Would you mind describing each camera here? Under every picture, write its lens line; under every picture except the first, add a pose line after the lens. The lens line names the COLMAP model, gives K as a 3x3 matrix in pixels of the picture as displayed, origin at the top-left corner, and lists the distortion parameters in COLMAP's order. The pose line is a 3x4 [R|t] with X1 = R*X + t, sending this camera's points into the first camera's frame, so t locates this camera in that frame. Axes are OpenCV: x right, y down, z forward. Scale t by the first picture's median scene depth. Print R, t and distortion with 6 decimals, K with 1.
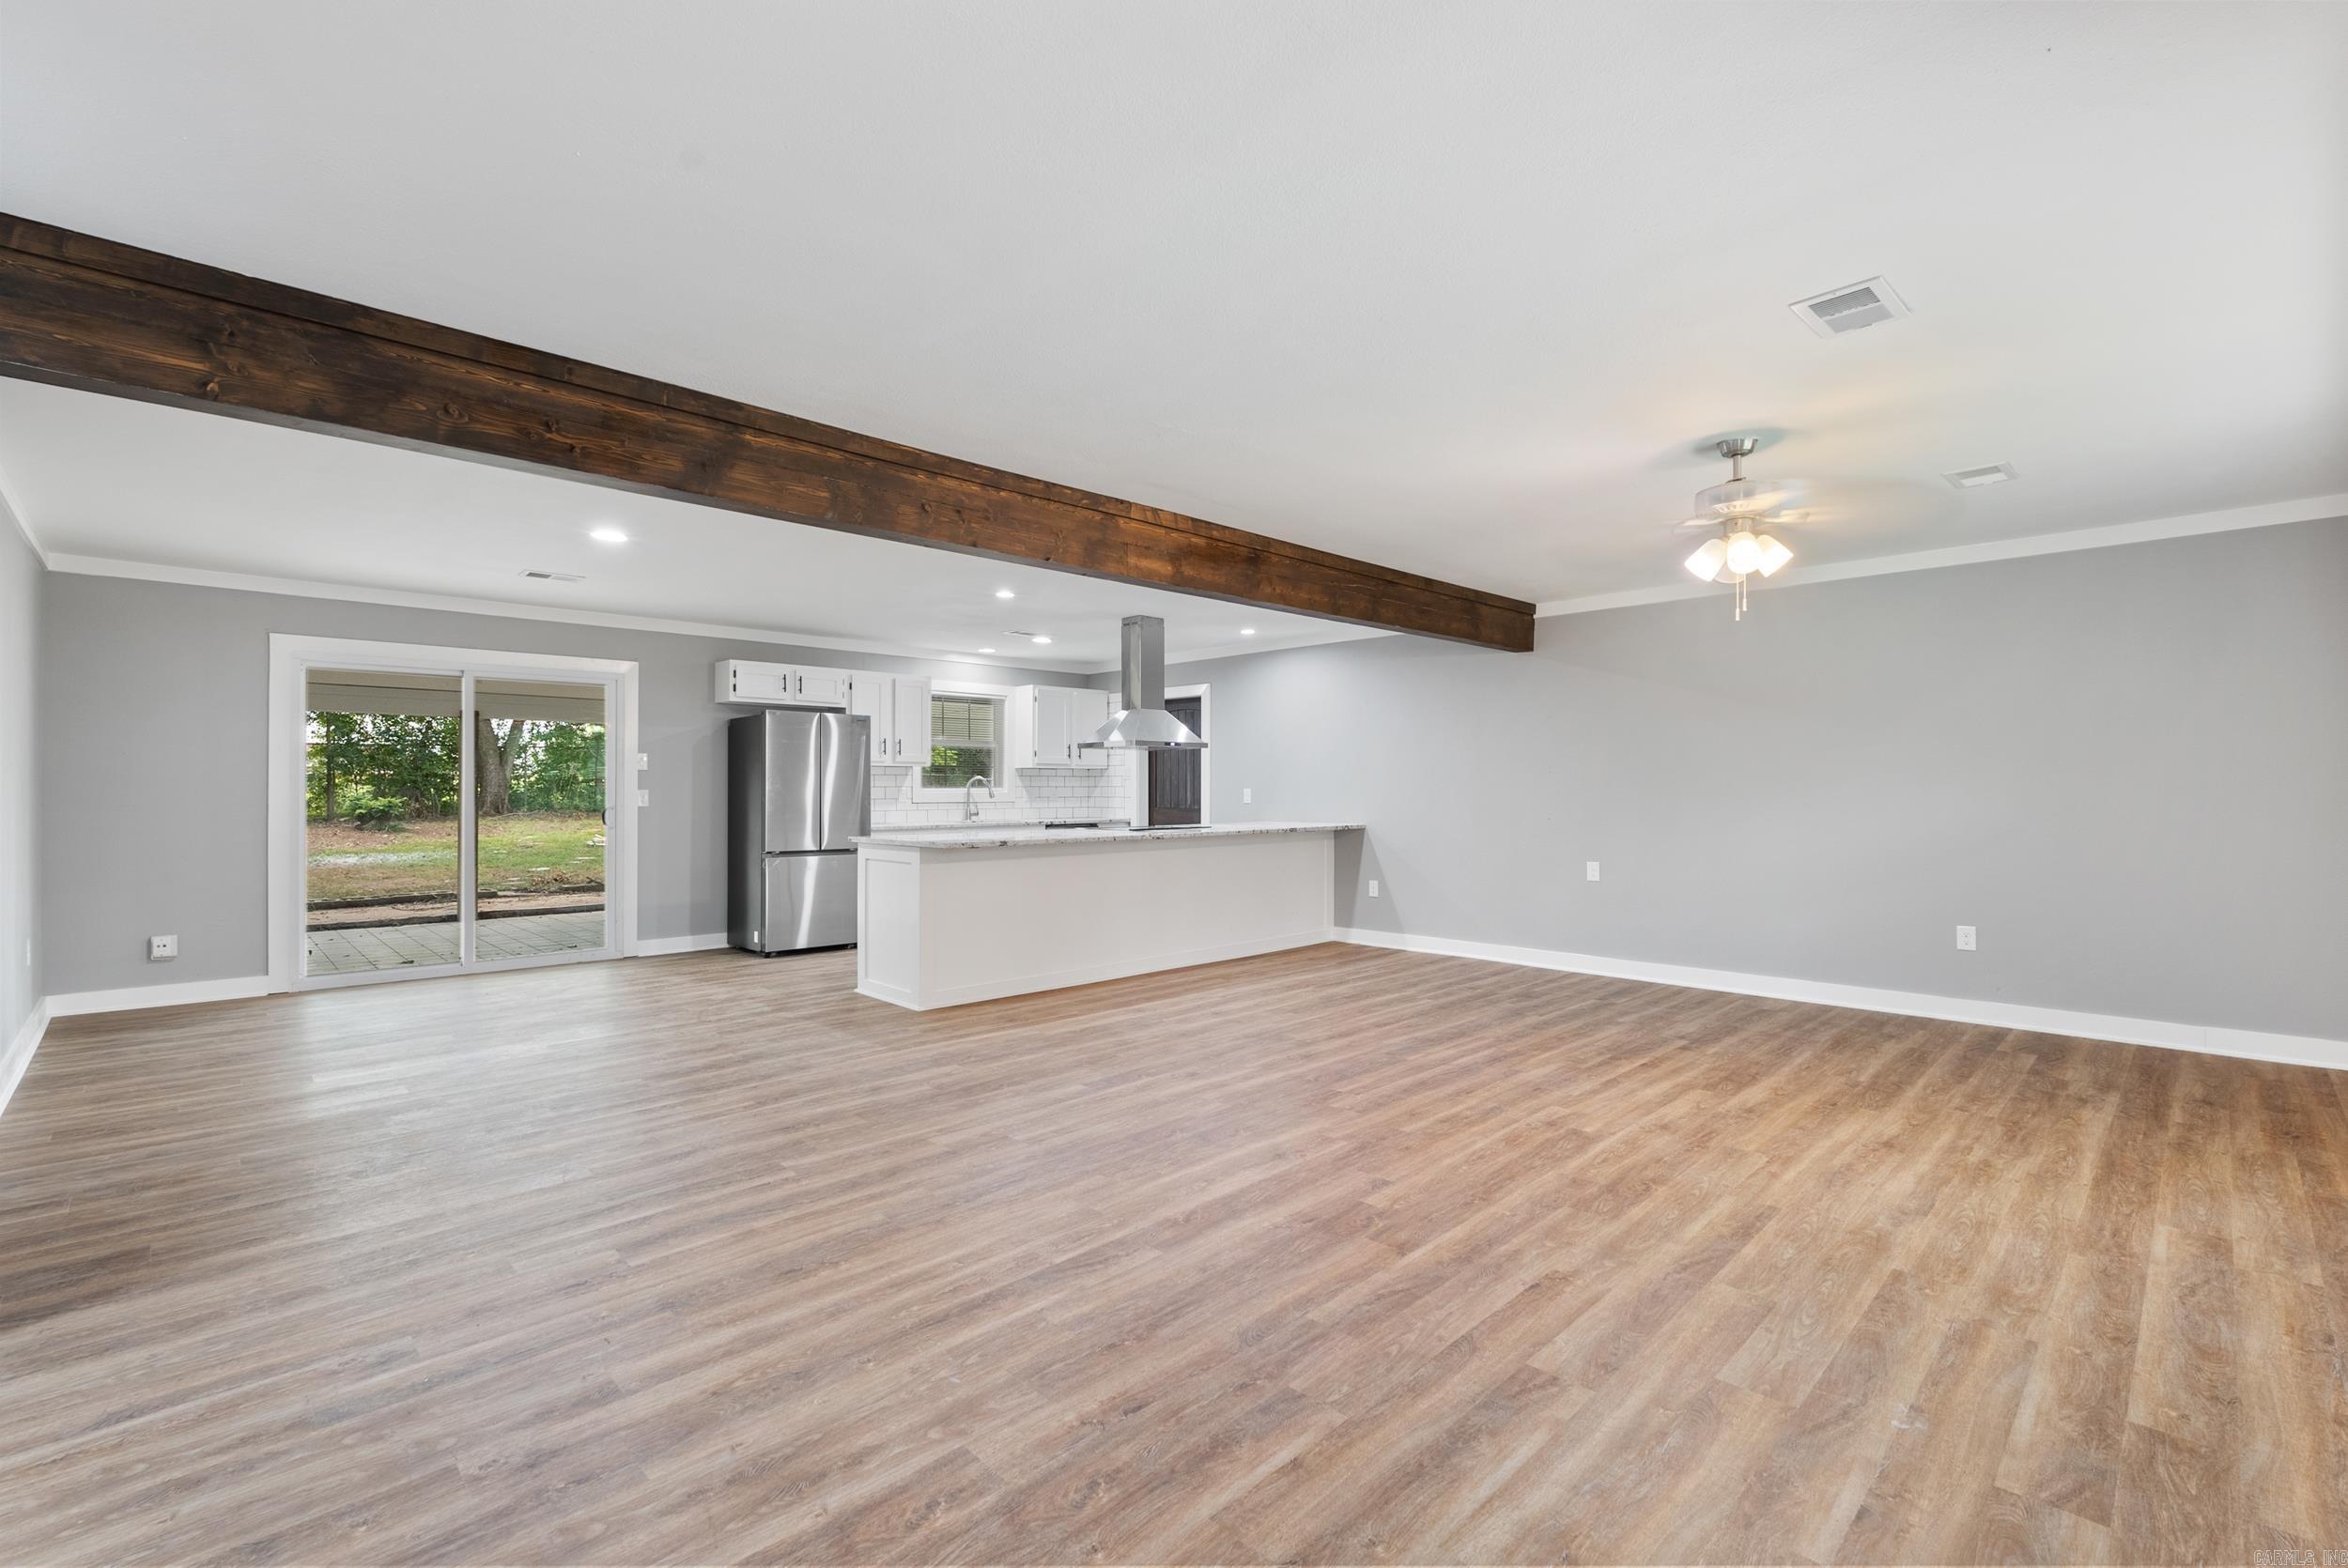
lens RADIAL K [[1031.5, 0, 1177.0], [0, 1031.5, 783.3], [0, 0, 1]] dist [-0.006838, 0.000927]
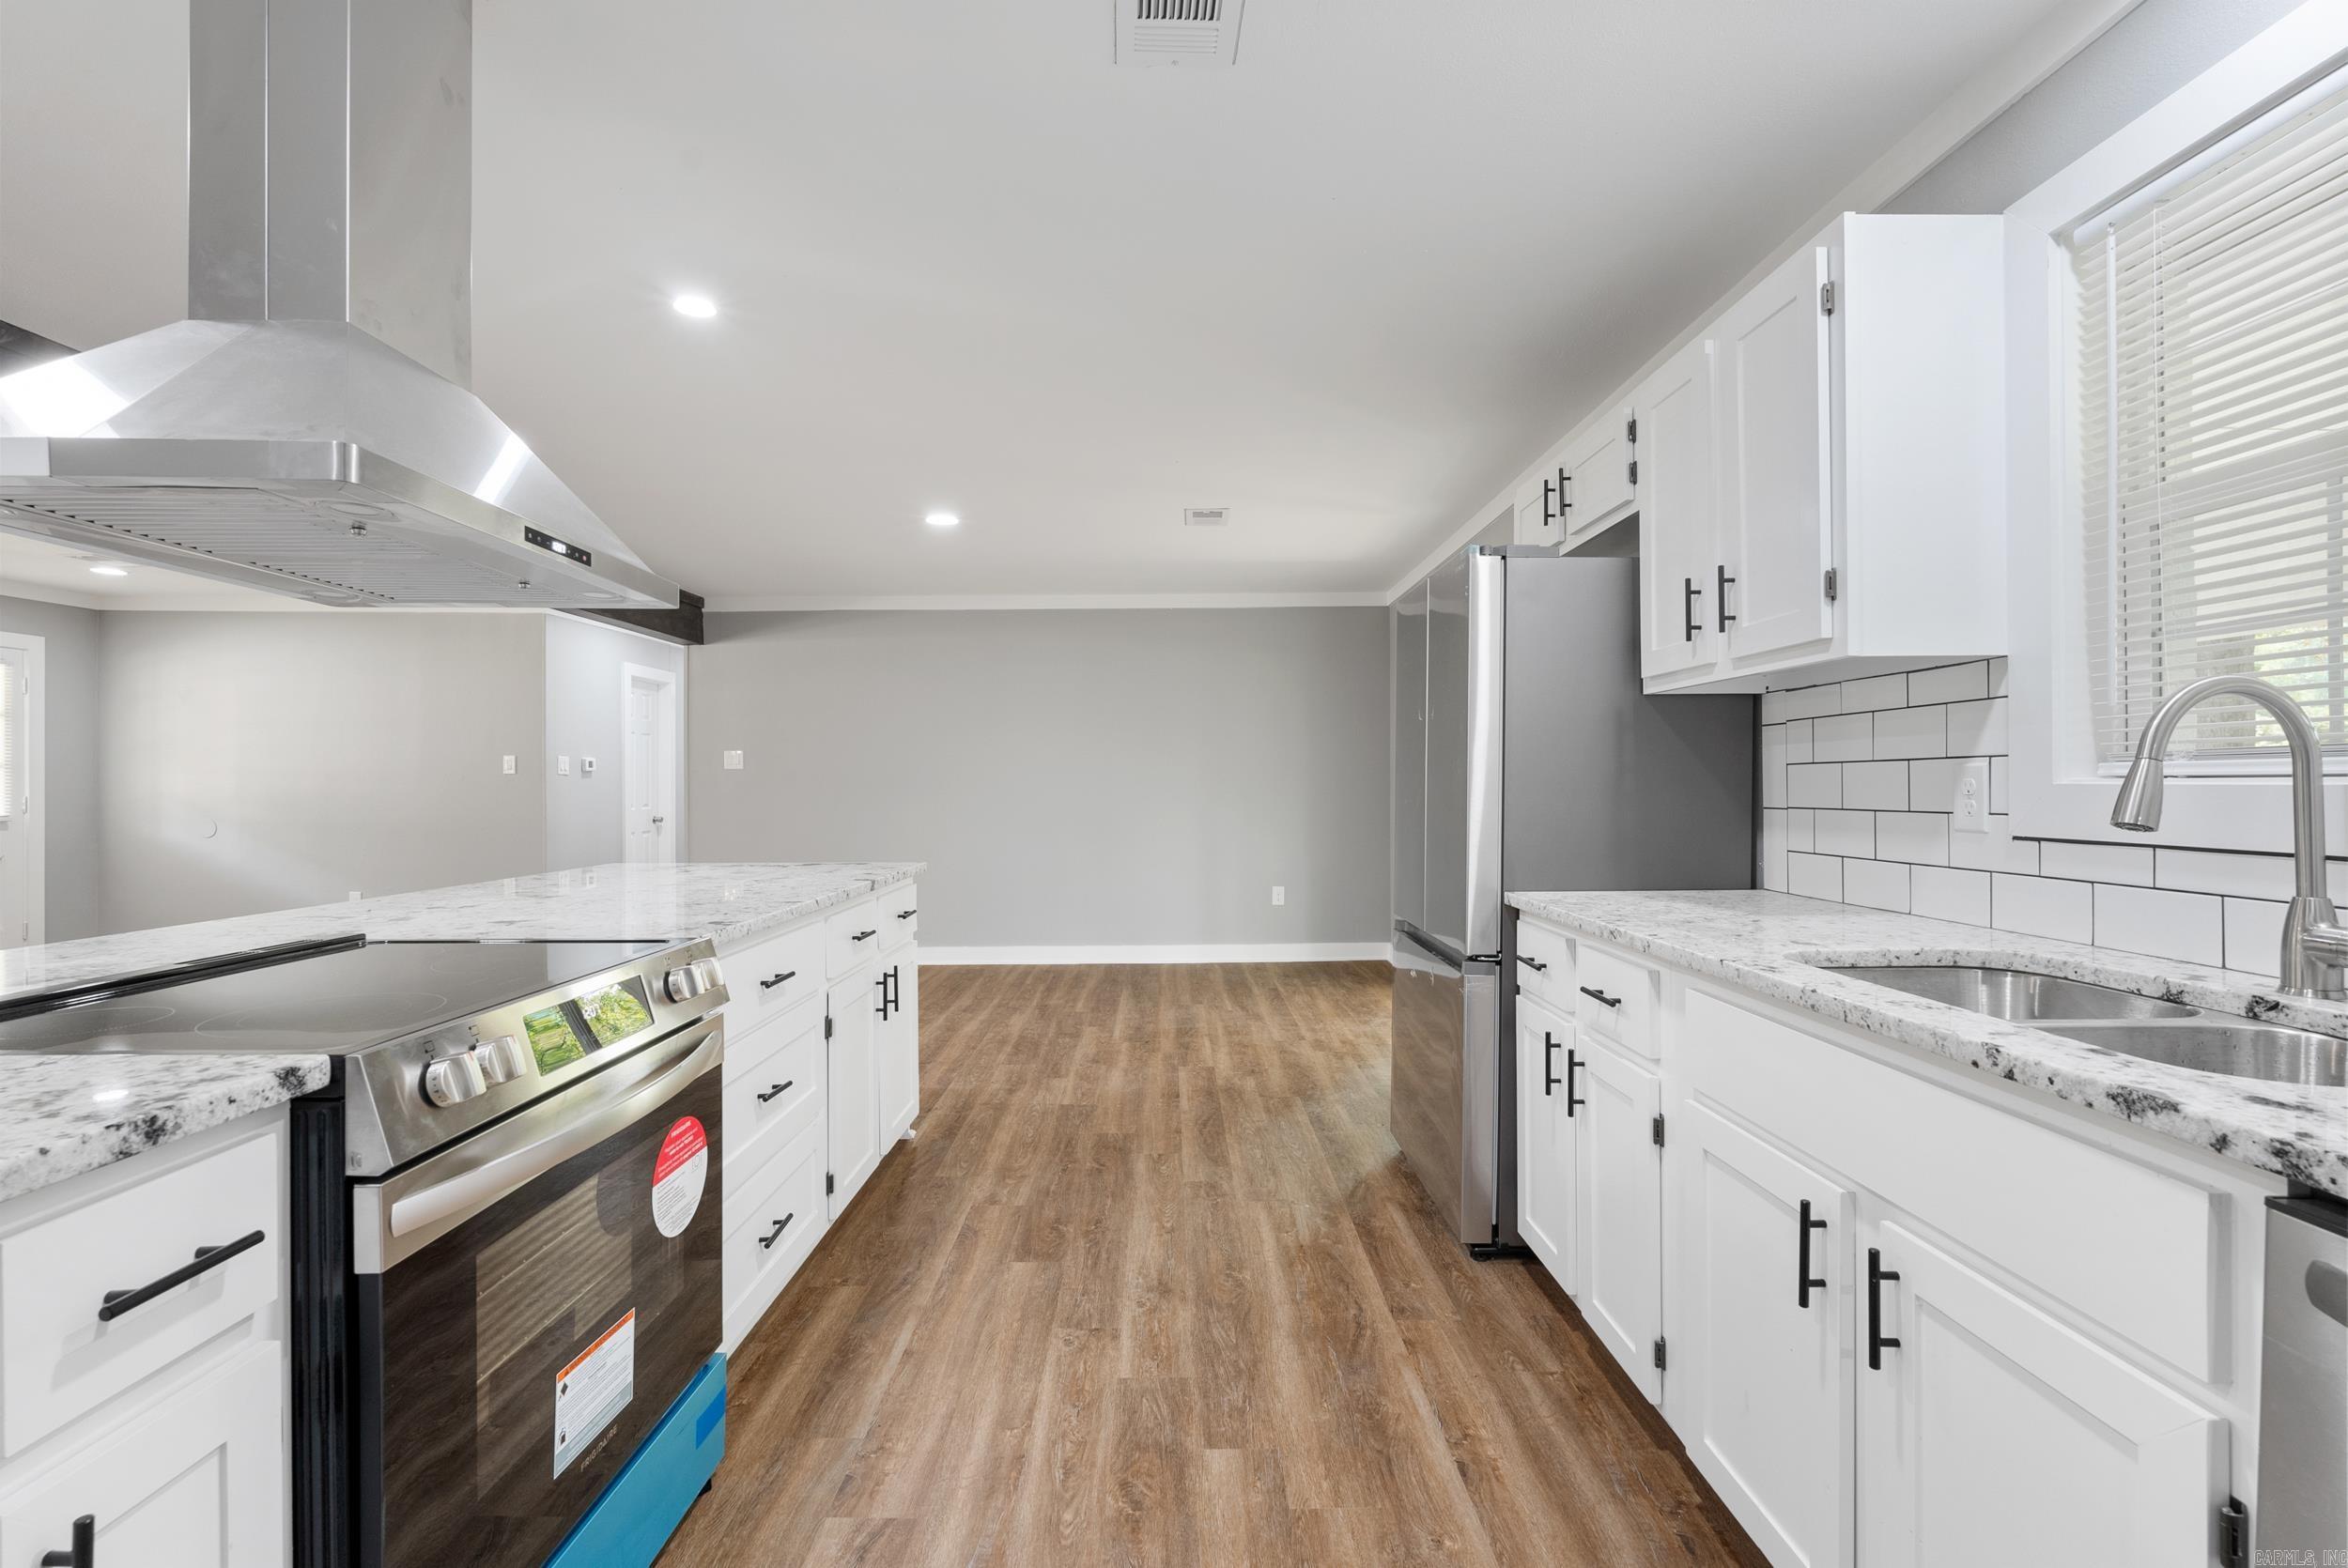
lens RADIAL K [[1031.5, 0, 1177.0], [0, 1031.5, 783.3], [0, 0, 1]] dist [-0.006838, 0.000927]
pose [[-0.694459, 0.004924, -0.719516, -0.009825], [0.011306, 0.999928, -0.004069, 0.018046], [0.719444, -0.010961, -0.694464, 2.340190]]
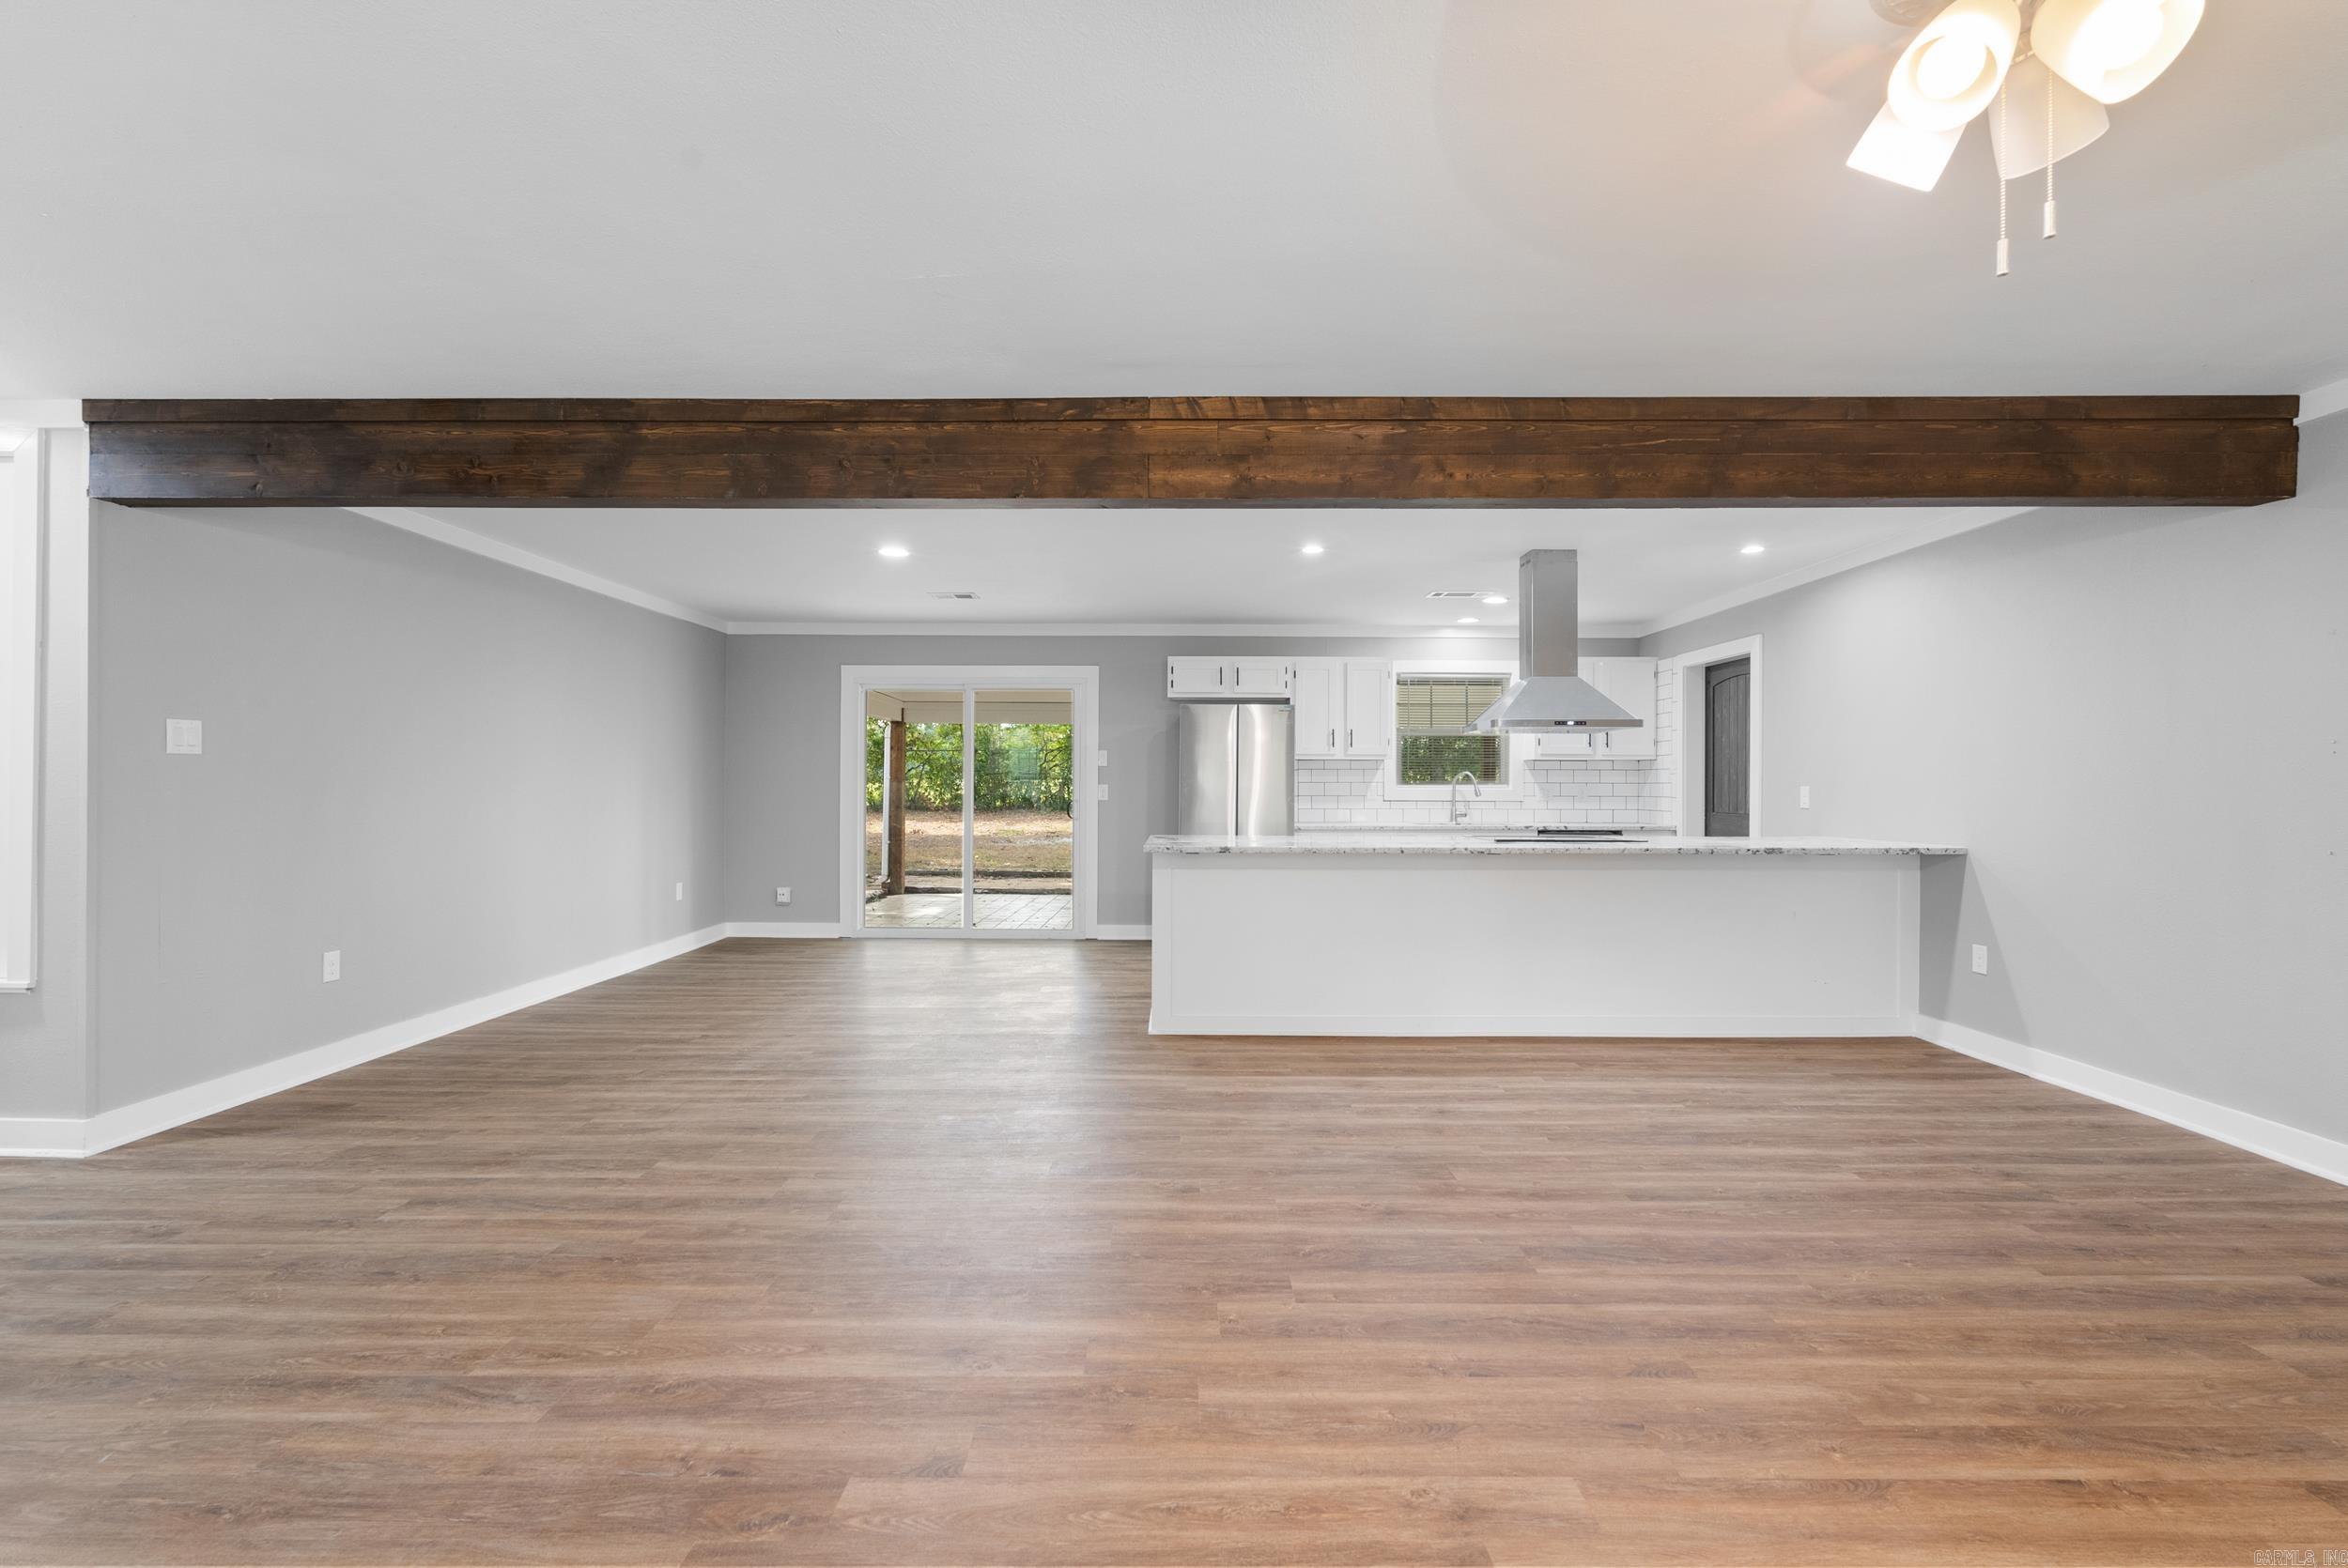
lens RADIAL K [[1031.5, 0, 1177.0], [0, 1031.5, 783.3], [0, 0, 1]] dist [-0.006838, 0.000927]
pose [[0.711562, 0.002001, -0.702621, 0.556873], [-0.000019, 0.999996, 0.002828, 0.003474], [0.702624, -0.001999, 0.711559, 0.549367]]
